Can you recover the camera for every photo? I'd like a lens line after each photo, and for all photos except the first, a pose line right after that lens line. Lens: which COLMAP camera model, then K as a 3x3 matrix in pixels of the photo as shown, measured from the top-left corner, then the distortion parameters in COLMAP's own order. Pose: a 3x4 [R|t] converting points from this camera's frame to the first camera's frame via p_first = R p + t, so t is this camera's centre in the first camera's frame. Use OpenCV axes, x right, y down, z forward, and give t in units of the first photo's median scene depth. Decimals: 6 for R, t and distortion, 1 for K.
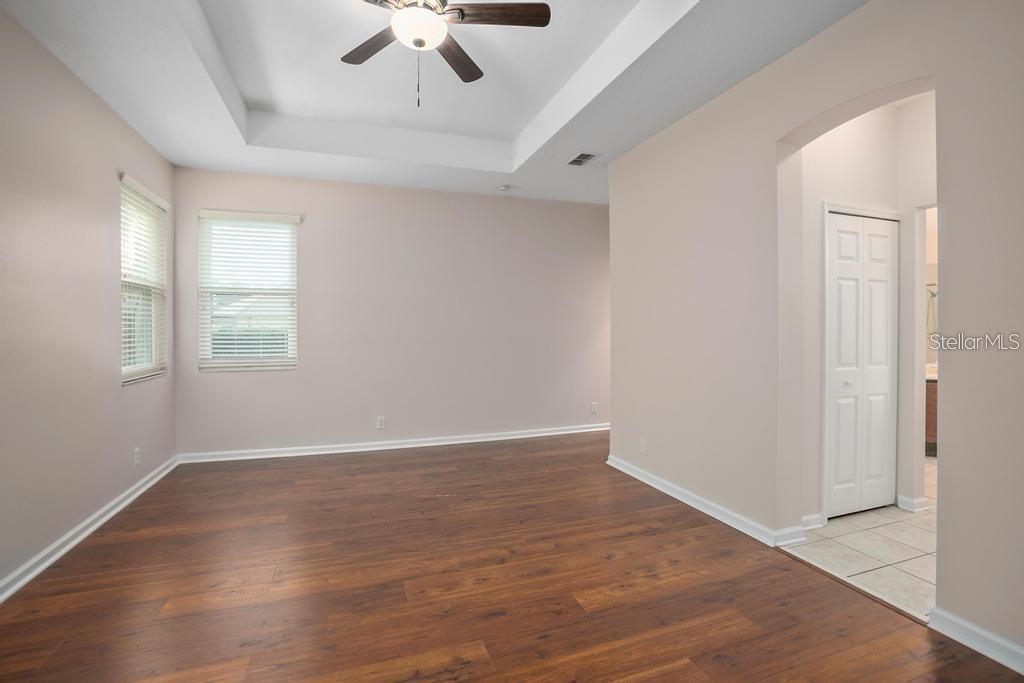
lens RADIAL K [[467.3, 0, 509.9], [0, 467.3, 333.2], [0, 0, 1]] dist [-0.083039, 0.035184]
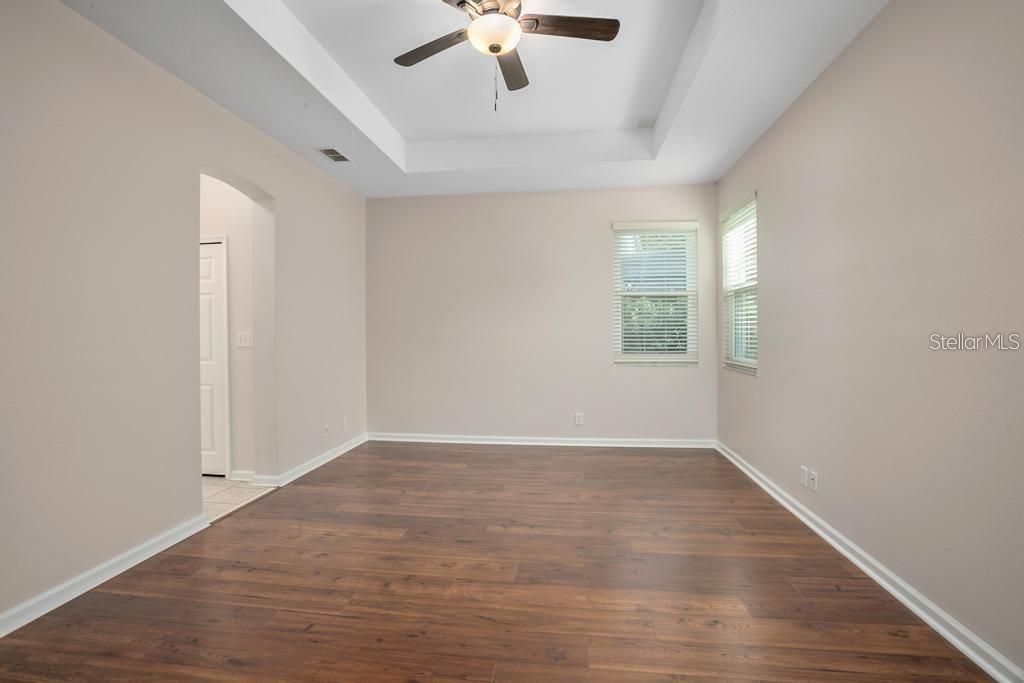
lens RADIAL K [[467.3, 0, 509.9], [0, 467.3, 333.2], [0, 0, 1]] dist [-0.083039, 0.035184]
pose [[-0.892482, 0.006730, 0.451032, -0.646899], [0.012631, 0.999869, 0.010074, -0.009010], [-0.450905, 0.014688, -0.892451, 1.795180]]
